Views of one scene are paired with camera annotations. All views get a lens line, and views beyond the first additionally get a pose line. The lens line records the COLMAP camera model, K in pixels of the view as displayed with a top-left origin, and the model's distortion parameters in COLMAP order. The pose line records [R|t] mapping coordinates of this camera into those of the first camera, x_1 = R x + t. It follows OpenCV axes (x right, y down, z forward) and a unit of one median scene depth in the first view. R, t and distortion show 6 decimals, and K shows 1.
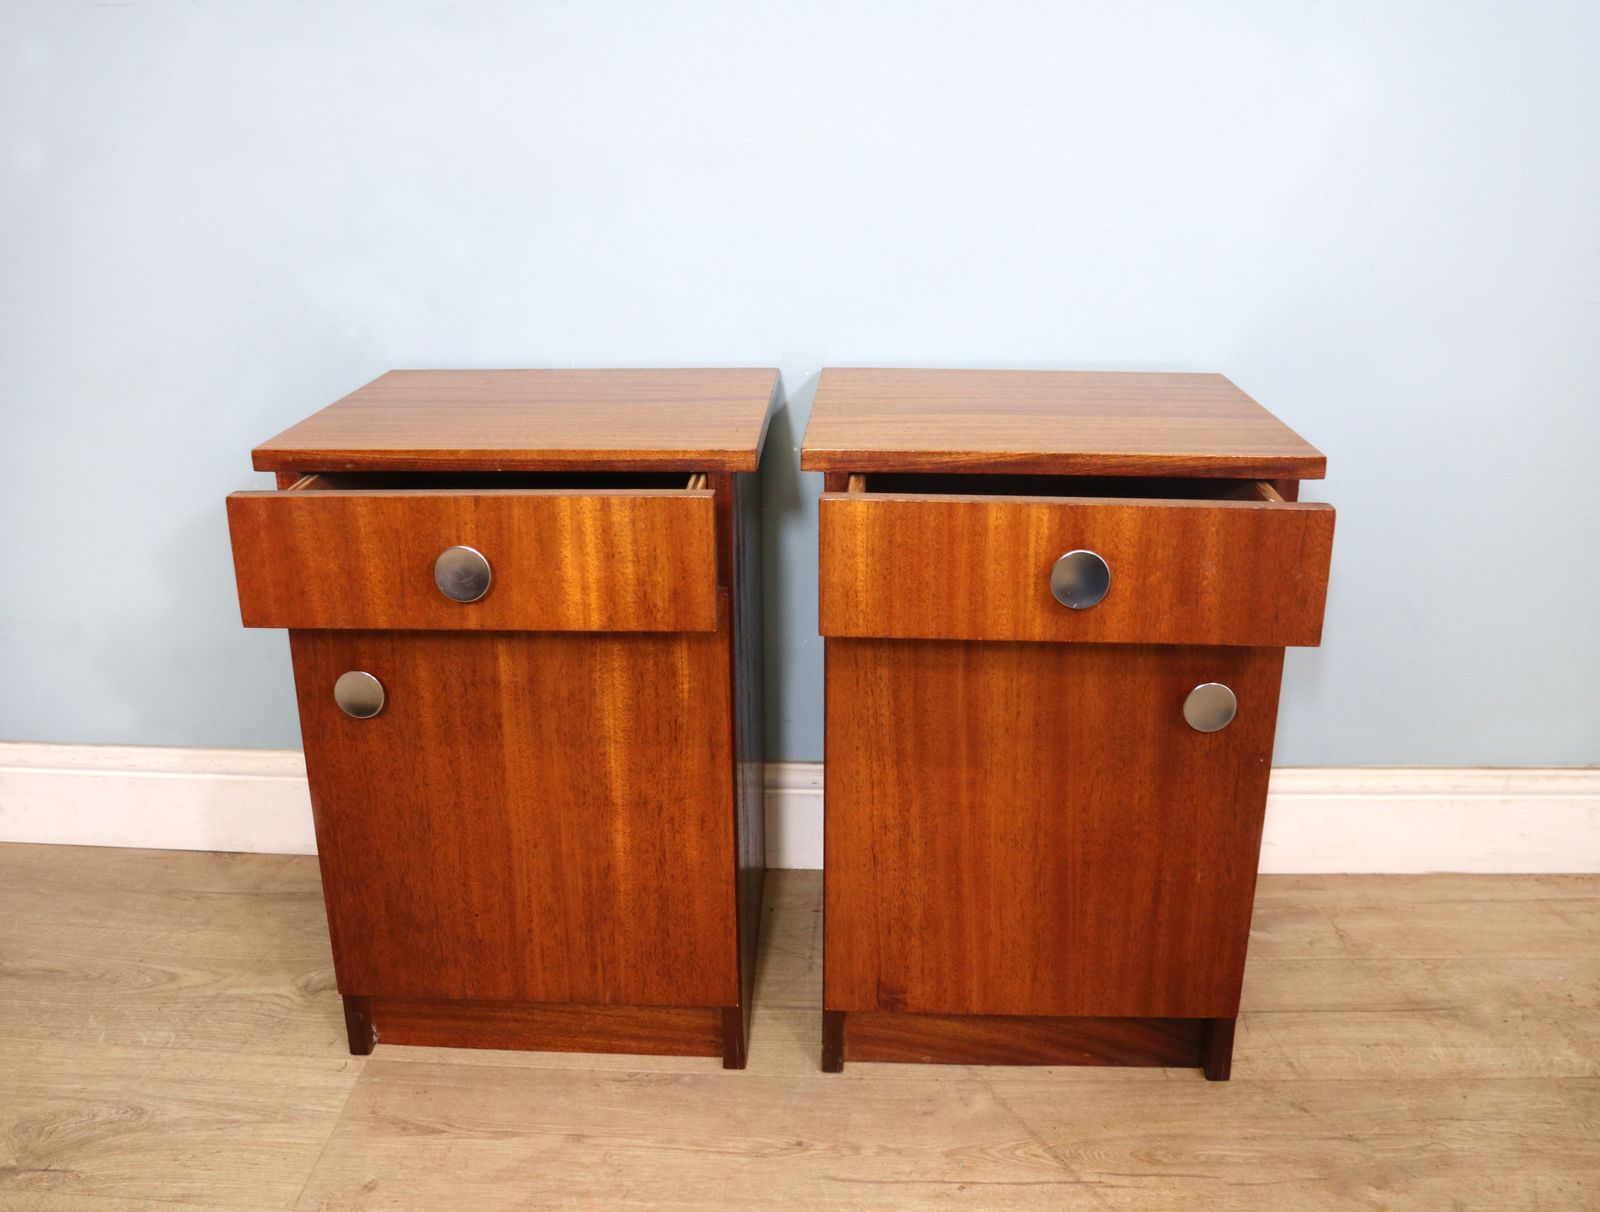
lens RADIAL K [[1497.0, 0, 787.3], [0, 1497.0, 598.1], [0, 0, 1]] dist [-0.115294, 0.000000]
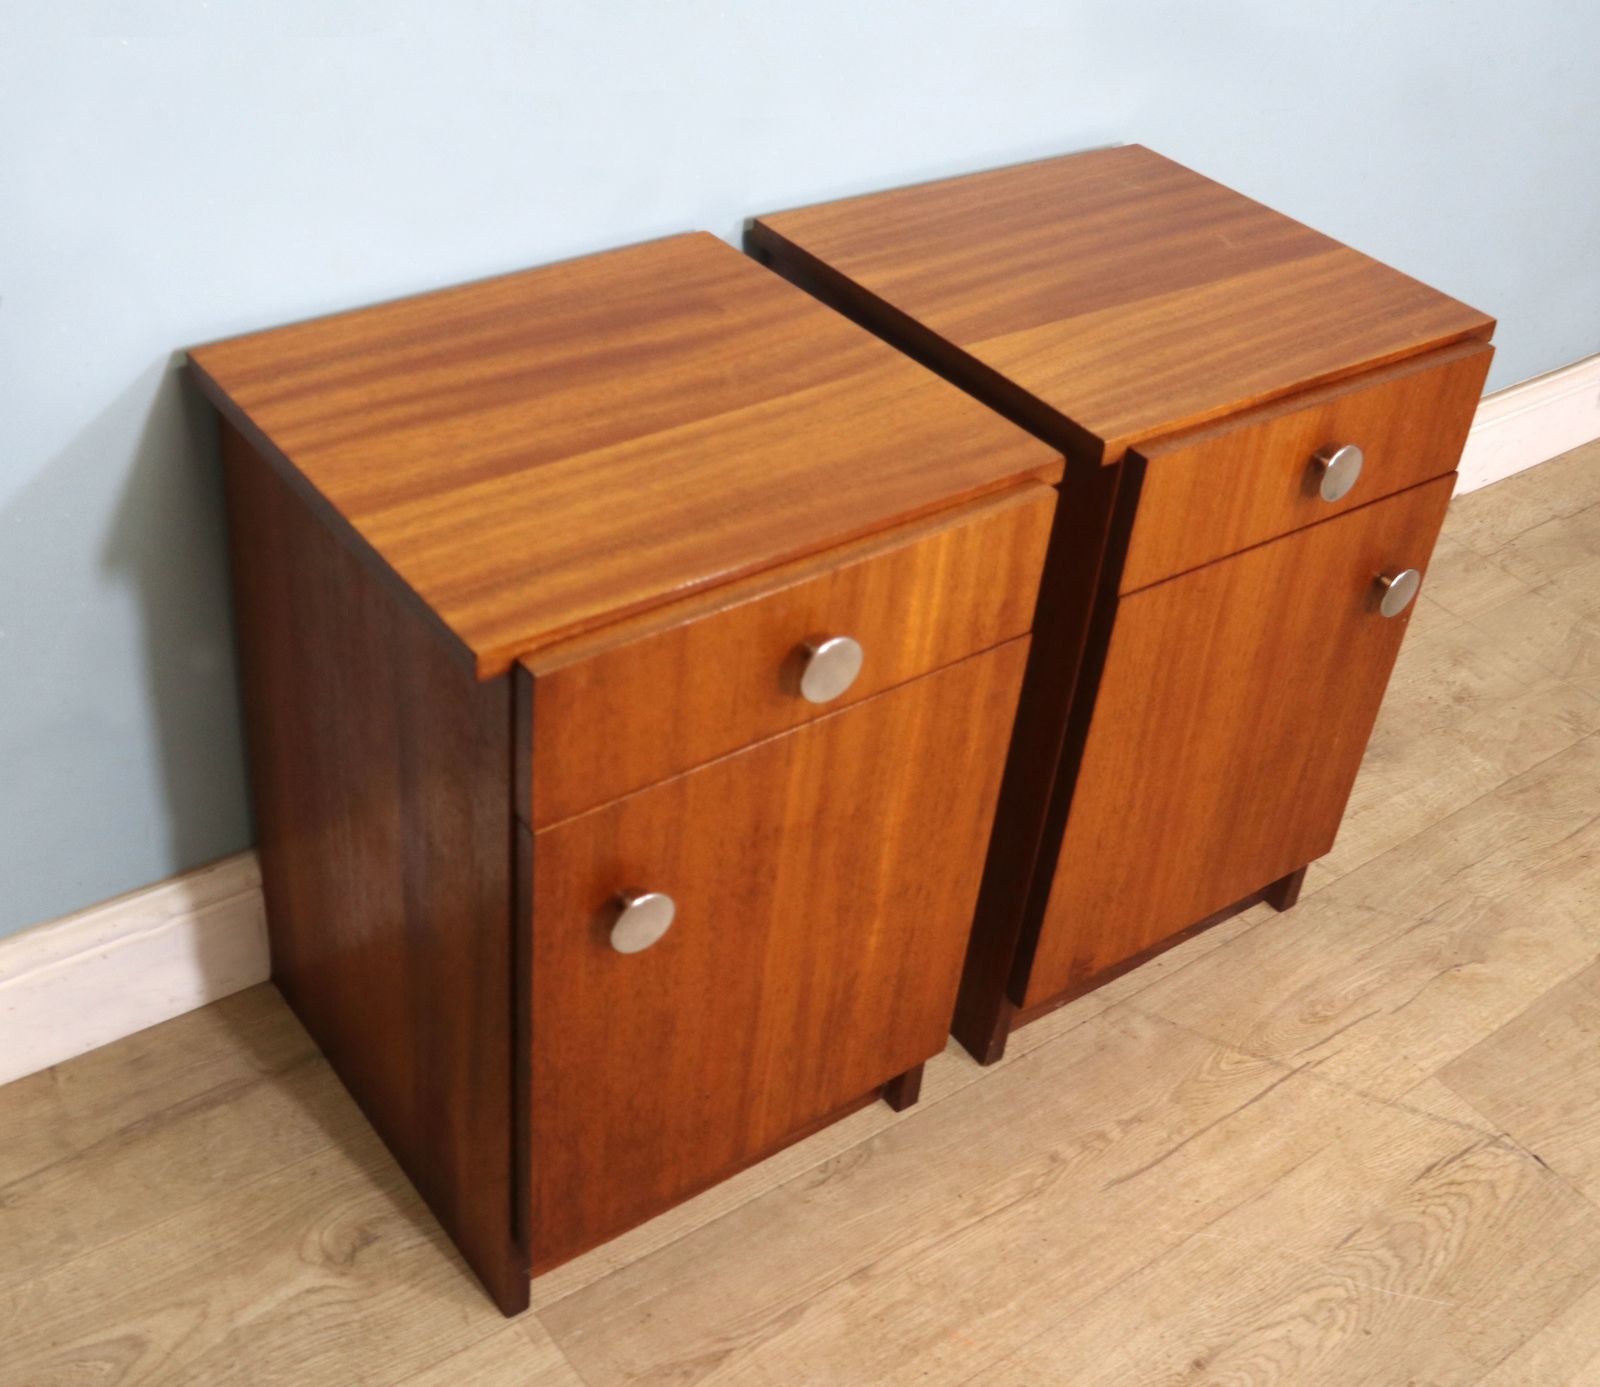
lens RADIAL K [[1913.4, 0, 728.7], [0, 1913.4, 628.9], [0, 0, 1]] dist [-0.117401, 0.000000]
pose [[0.785182, -0.303889, 0.539574, -0.661233], [0.125066, 0.931176, 0.342446, -0.345069], [-0.606505, -0.201400, 0.769149, 0.295916]]
